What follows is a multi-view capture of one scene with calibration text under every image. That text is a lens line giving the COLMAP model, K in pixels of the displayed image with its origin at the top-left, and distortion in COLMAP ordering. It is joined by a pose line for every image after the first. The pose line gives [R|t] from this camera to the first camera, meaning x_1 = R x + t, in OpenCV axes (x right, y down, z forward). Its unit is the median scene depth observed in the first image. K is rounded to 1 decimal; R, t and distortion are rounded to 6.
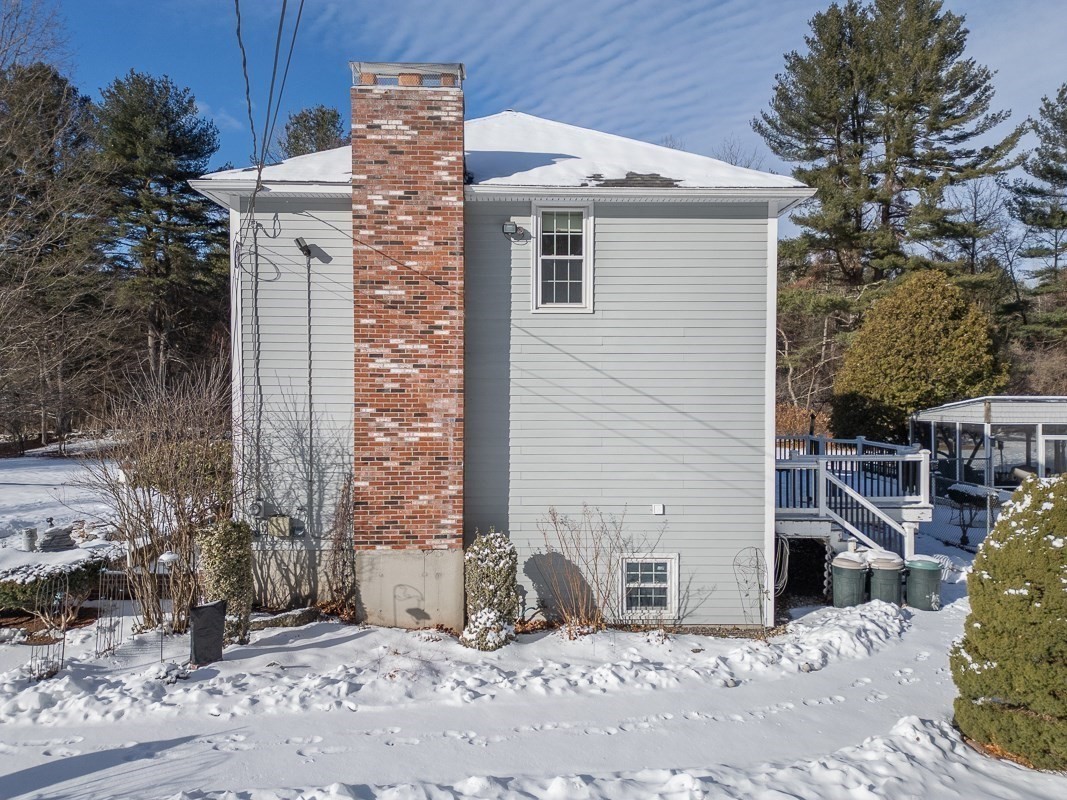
lens RADIAL K [[727.9, 0, 532.9], [0, 727.9, 407.7], [0, 0, 1]] dist [0.053015, -0.053317]
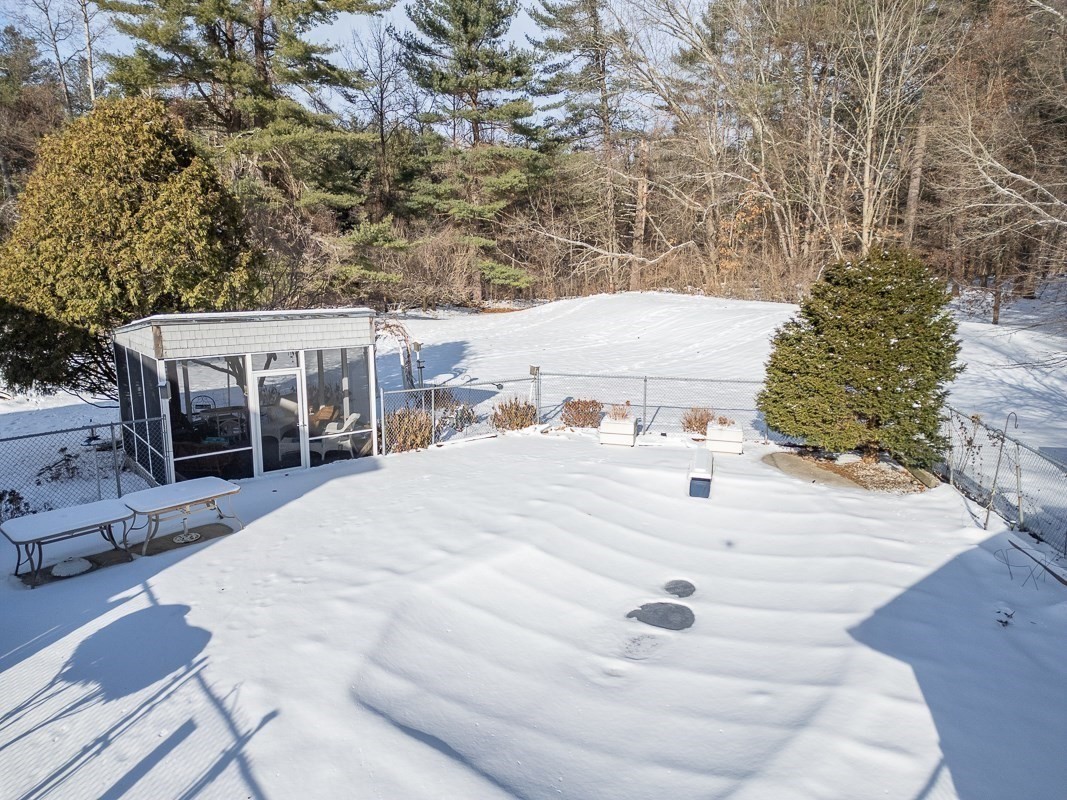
lens RADIAL K [[759.8, 0, 533.5], [0, 759.8, 400.0], [0, 0, 1]] dist [0.085155, -0.074865]
pose [[0.783354, -0.115060, 0.610834, 0.166475], [0.012427, 0.985421, 0.169681, -0.018193], [-0.621452, -0.125329, 0.773363, 0.110196]]
